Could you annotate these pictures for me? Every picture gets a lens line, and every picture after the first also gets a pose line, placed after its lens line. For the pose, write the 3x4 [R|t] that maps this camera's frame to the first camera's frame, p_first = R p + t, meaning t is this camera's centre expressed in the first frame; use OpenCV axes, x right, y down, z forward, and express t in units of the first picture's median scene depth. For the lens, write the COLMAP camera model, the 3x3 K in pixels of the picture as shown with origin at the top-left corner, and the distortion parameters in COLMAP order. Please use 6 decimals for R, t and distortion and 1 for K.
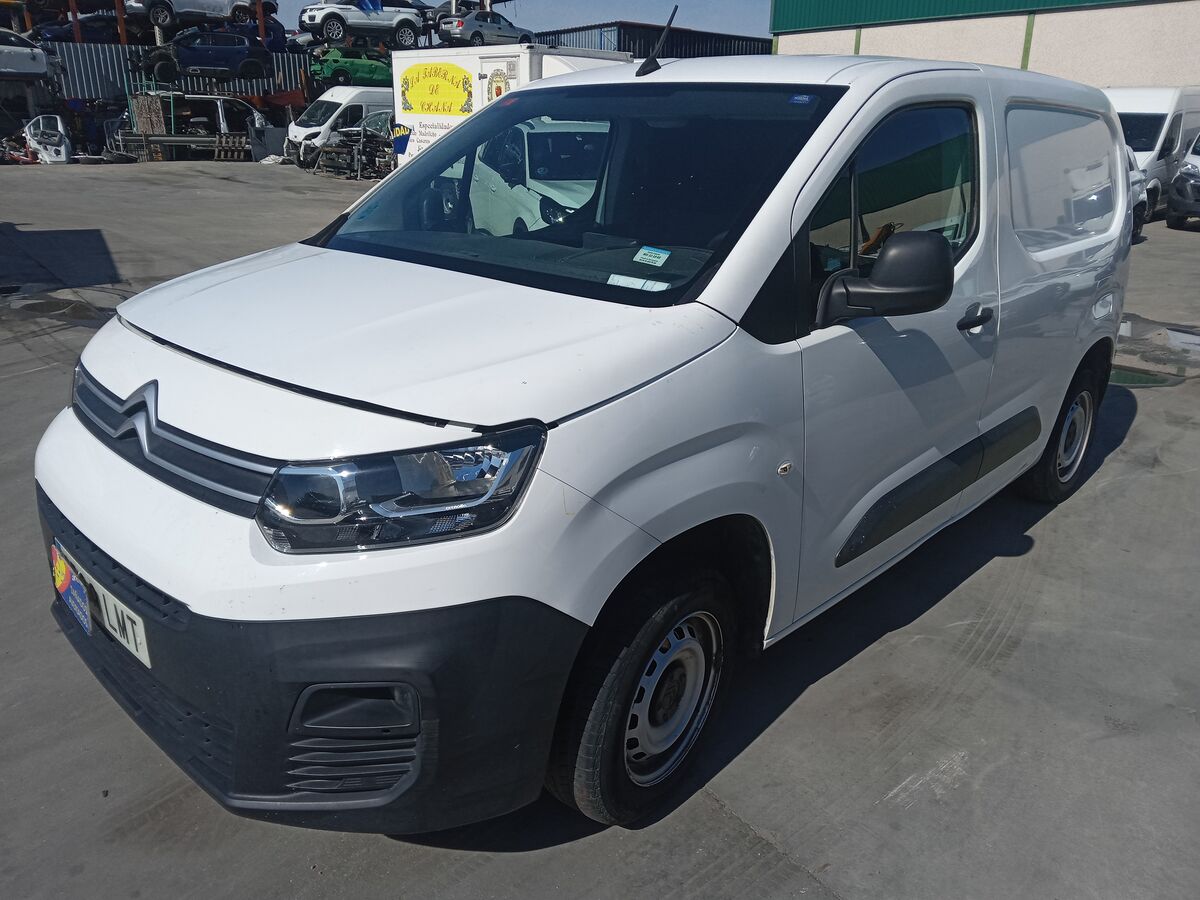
lens RADIAL K [[882.2, 0, 602.0], [0, 882.2, 423.7], [0, 0, 1]] dist [0.032393, -0.061385]
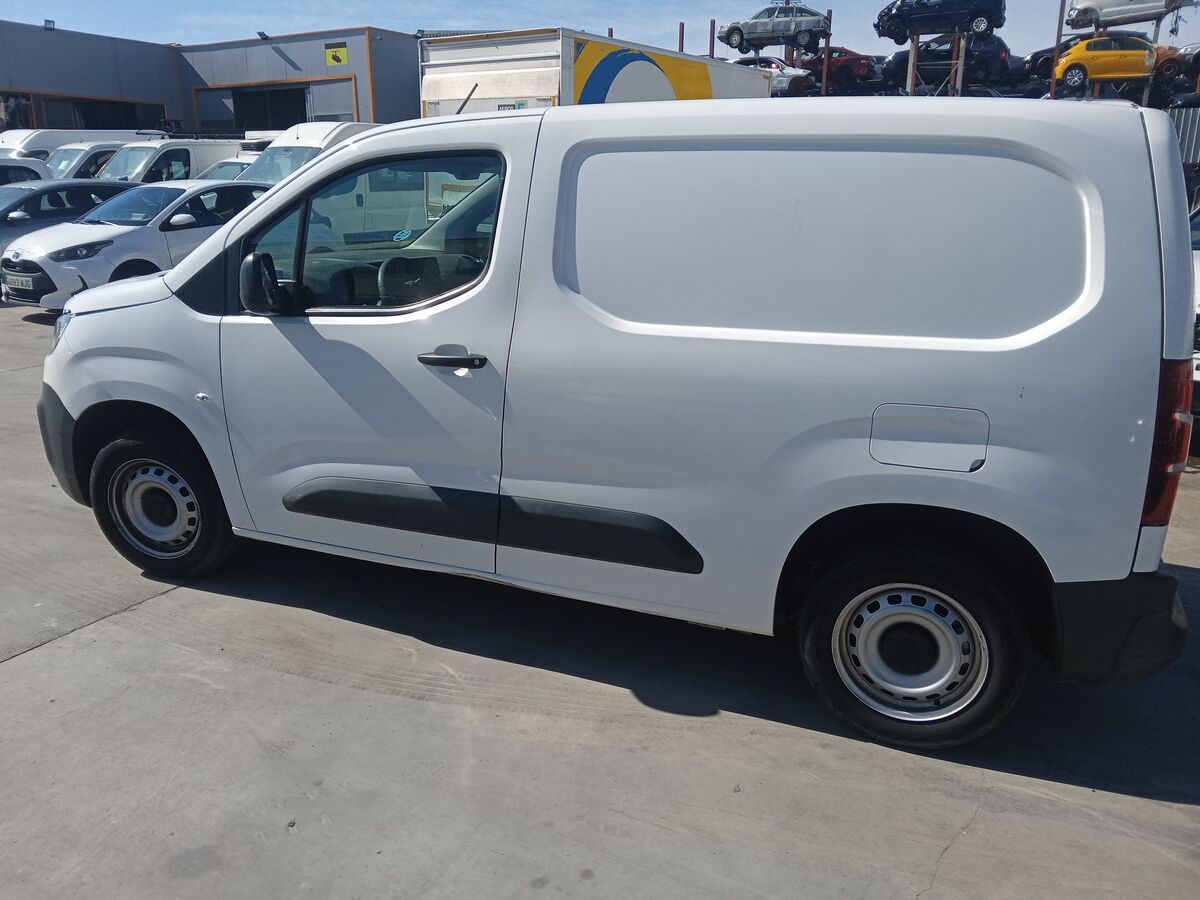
lens RADIAL K [[835.0, 0, 600.0], [0, 835.0, 450.0], [0, 0, 1]] dist [0.000238, -0.005555]
pose [[0.400400, 0.250762, -0.881362, 1.473672], [-0.296791, 0.945470, 0.134171, -0.216119], [0.866946, 0.207858, 0.452990, 0.808772]]
